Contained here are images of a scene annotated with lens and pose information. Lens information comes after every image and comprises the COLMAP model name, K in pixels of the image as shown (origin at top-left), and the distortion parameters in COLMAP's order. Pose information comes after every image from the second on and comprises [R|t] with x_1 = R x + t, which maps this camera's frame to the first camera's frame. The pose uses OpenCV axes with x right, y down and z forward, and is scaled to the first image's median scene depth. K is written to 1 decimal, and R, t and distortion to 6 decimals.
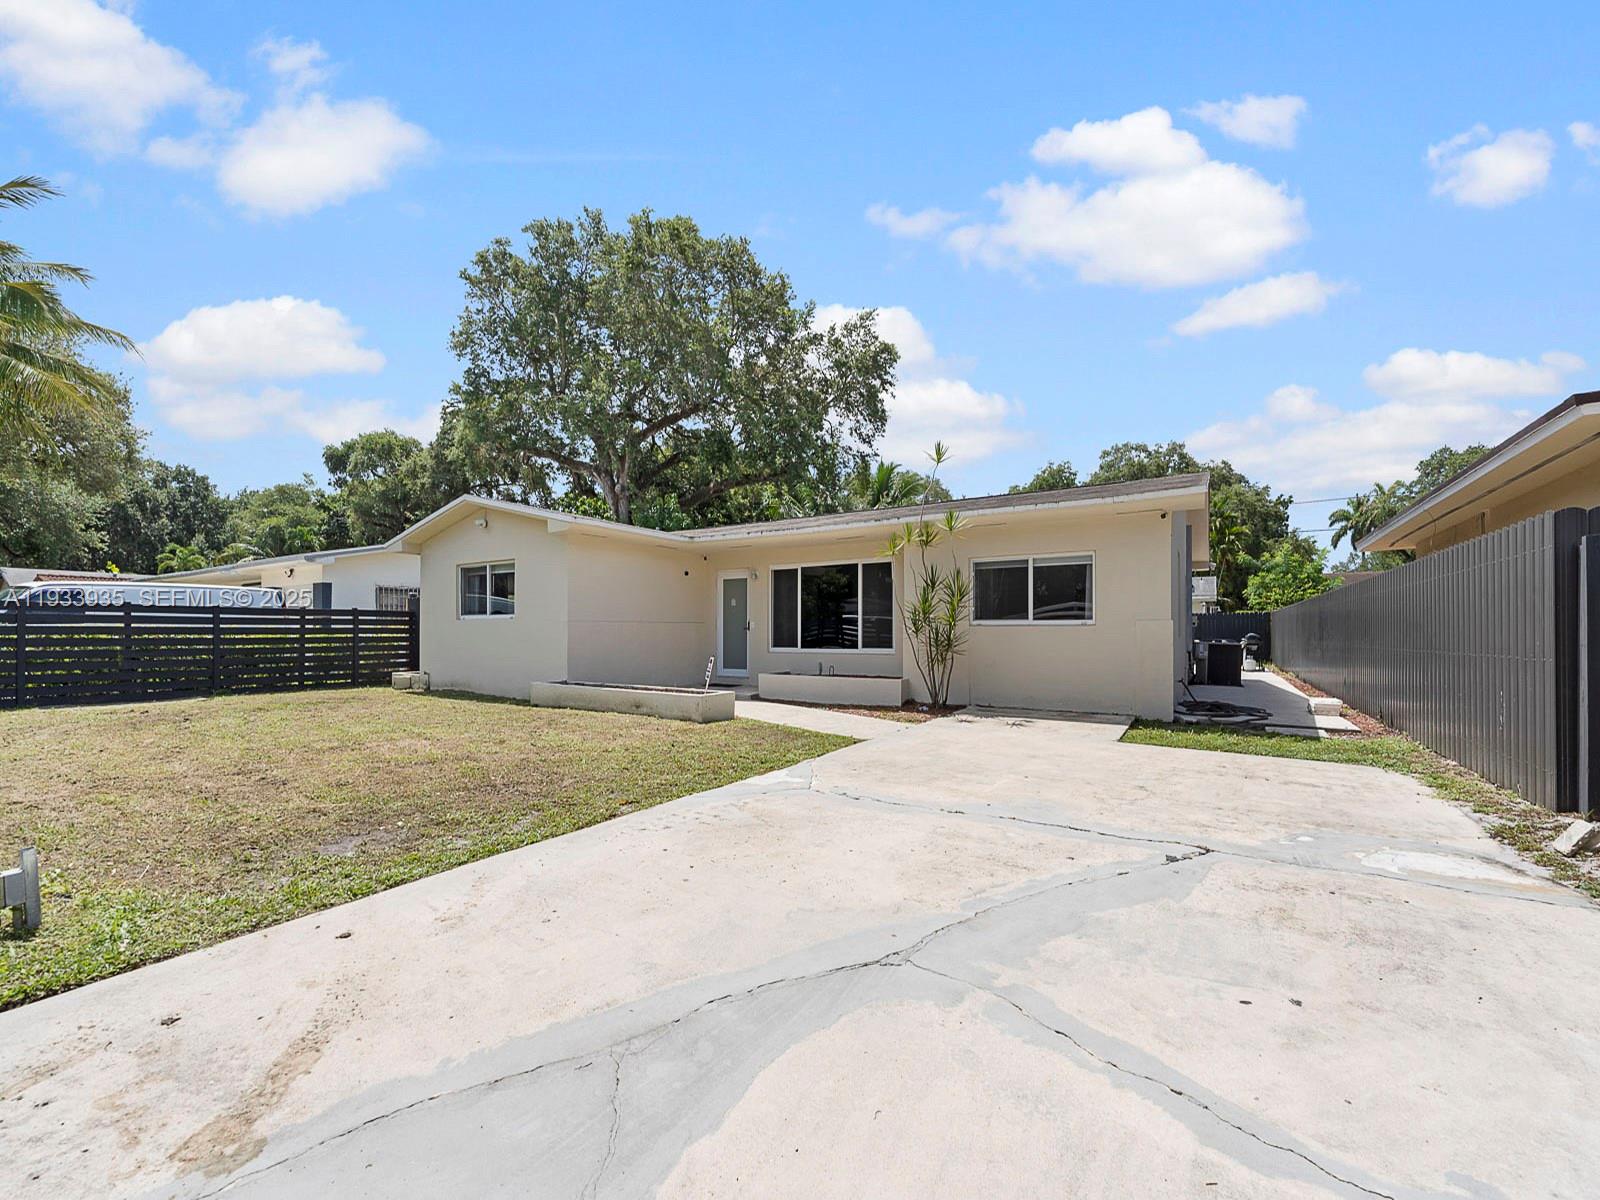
lens RADIAL K [[653.8, 0, 800.4], [0, 653.8, 618.0], [0, 0, 1]] dist [-0.000762, -0.000132]
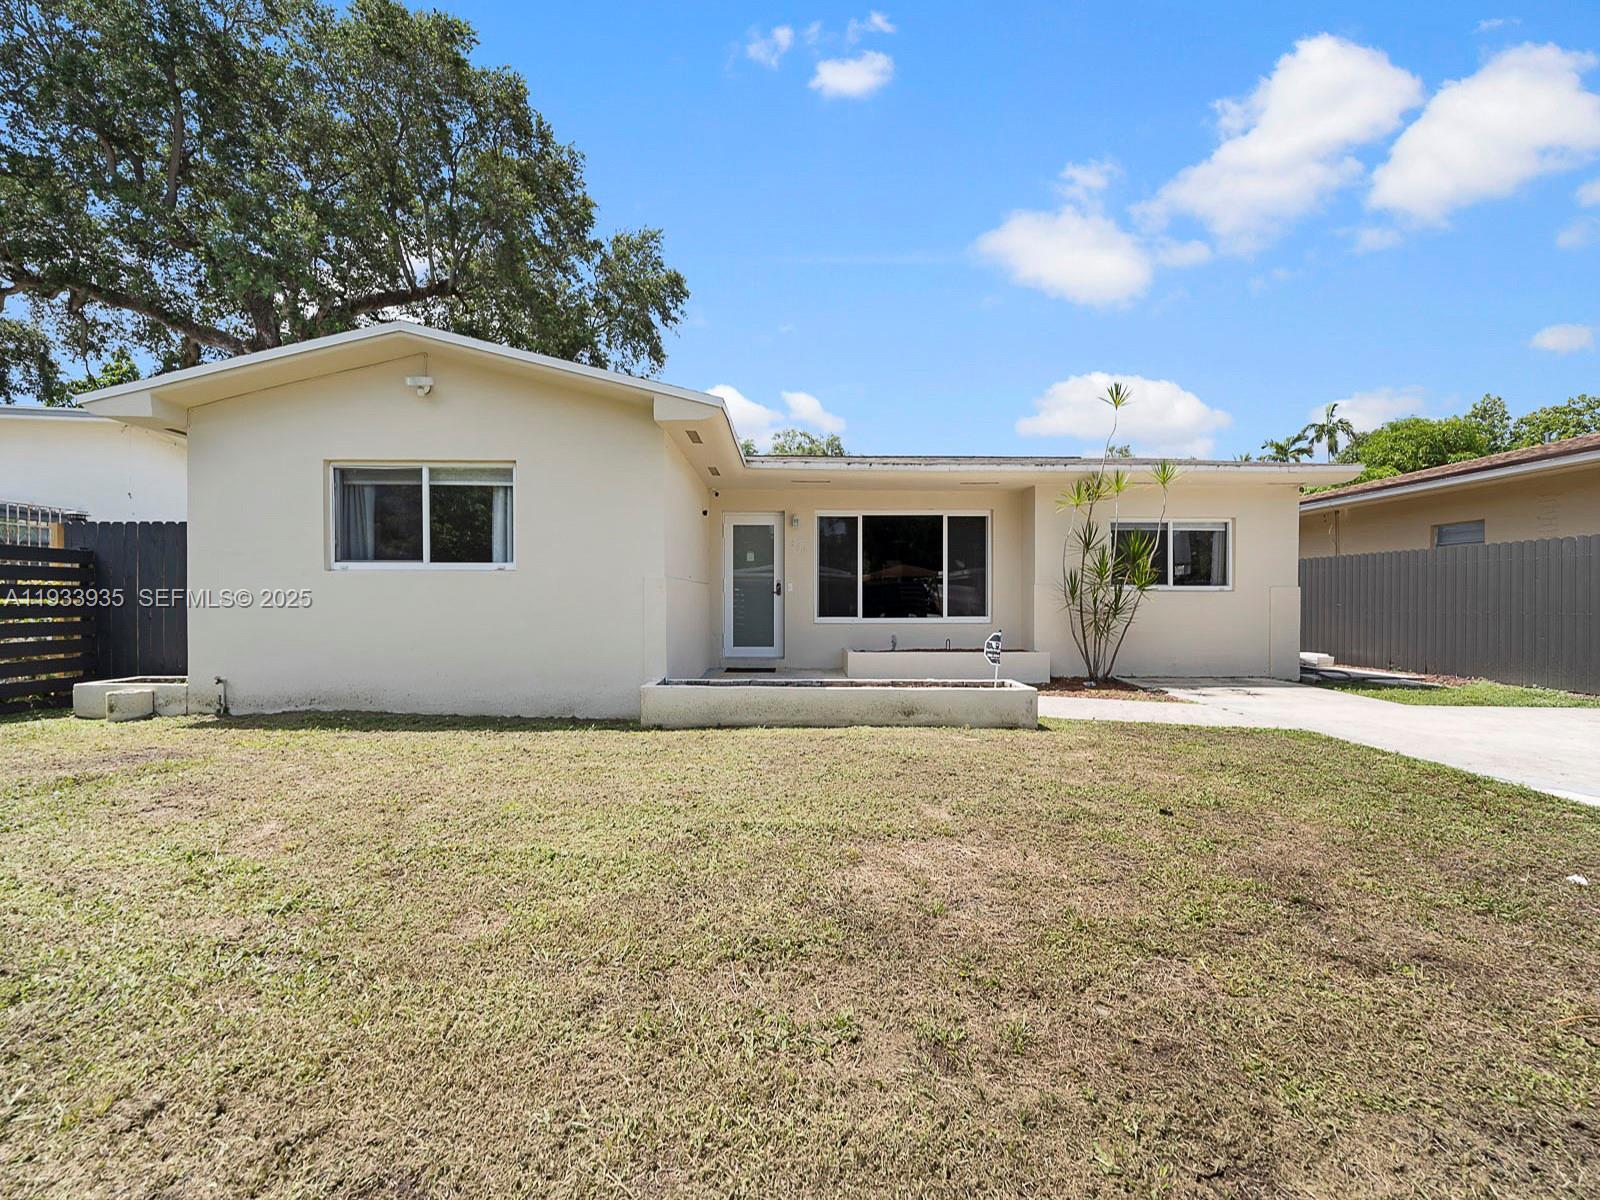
lens RADIAL K [[640.3, 0, 800.0], [0, 640.3, 600.0], [0, 0, 1]] dist [-0.001267, -0.000285]
pose [[0.836430, 0.000184, 0.548074, -0.491169], [-0.013974, 0.999682, 0.020990, 0.009997], [-0.547896, -0.025215, 0.836166, 0.390926]]
